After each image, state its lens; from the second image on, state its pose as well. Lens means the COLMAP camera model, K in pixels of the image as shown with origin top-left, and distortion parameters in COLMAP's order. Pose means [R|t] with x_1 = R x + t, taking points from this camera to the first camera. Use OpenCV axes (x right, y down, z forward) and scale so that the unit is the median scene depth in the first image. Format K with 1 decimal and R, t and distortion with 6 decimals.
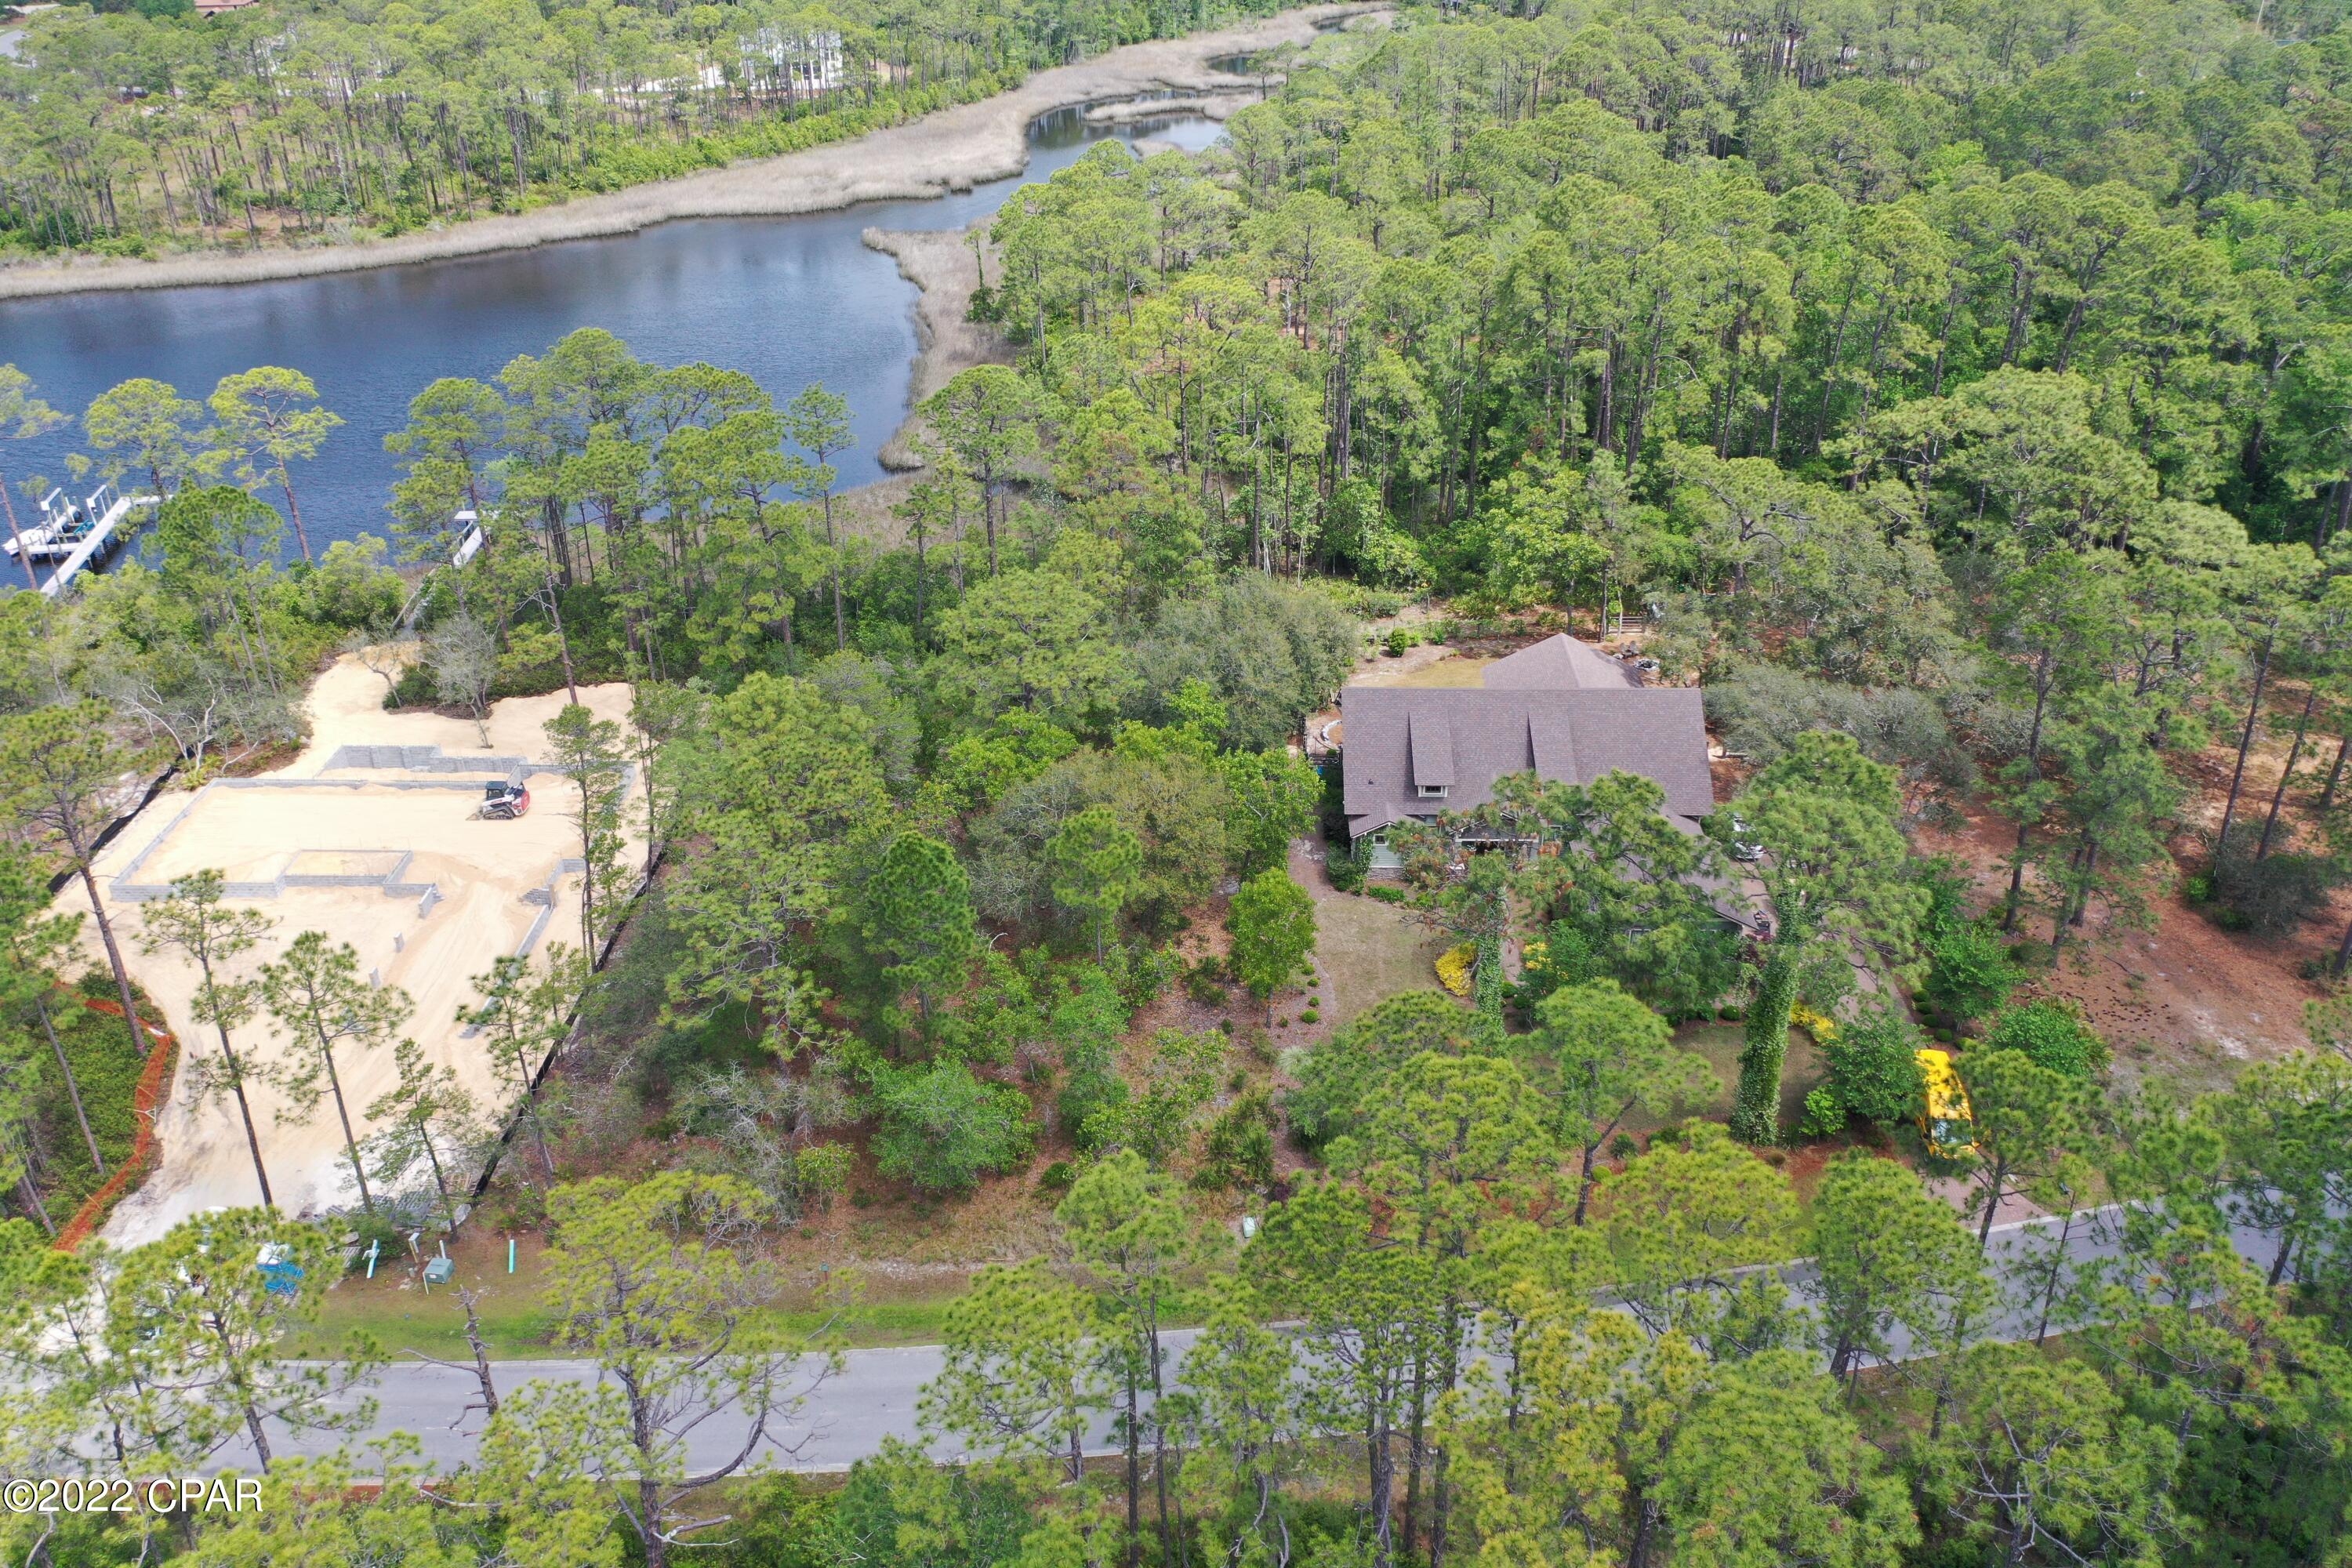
lens RADIAL K [[1859.1, 0, 1188.3], [0, 1859.1, 770.7], [0, 0, 1]] dist [0.005366, -0.000492]
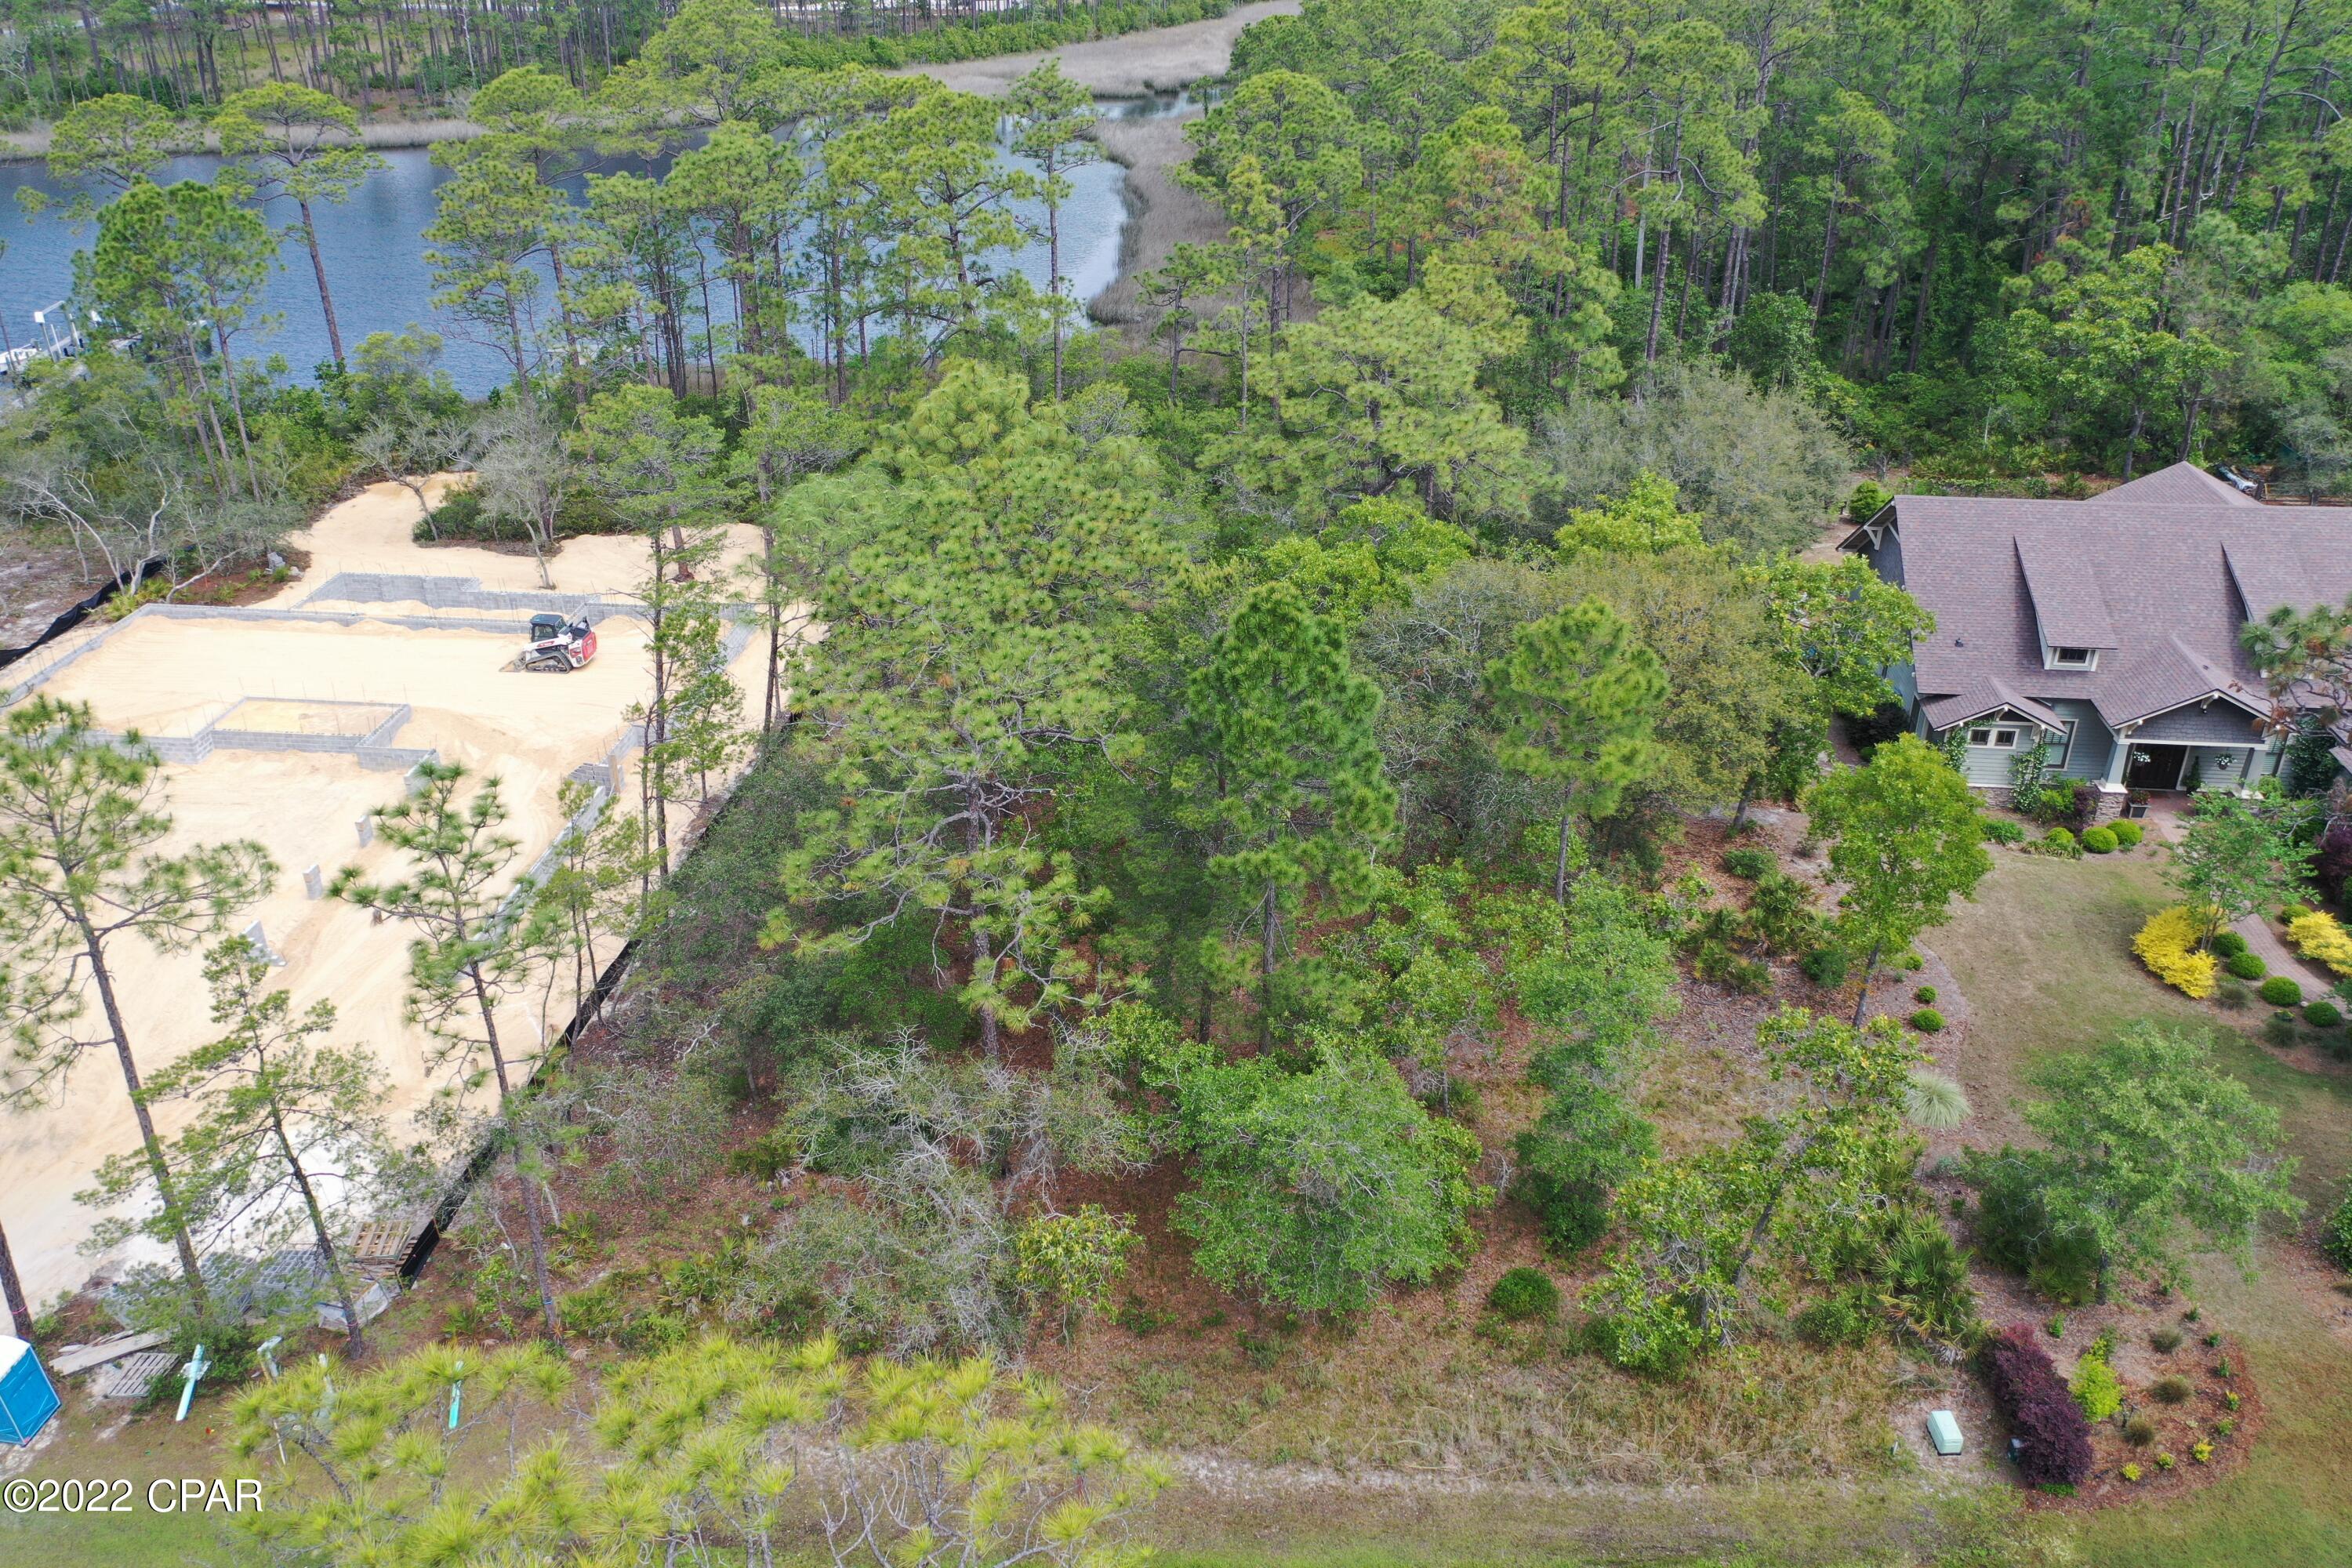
lens RADIAL K [[1859.1, 0, 1162.5], [0, 1859.1, 790.7], [0, 0, 1]] dist [0.005366, -0.000492]
pose [[0.995764, 0.039688, -0.082943, -0.132829], [-0.041373, 0.998969, -0.018697, 0.095556], [0.082115, 0.022050, 0.996379, 0.490994]]
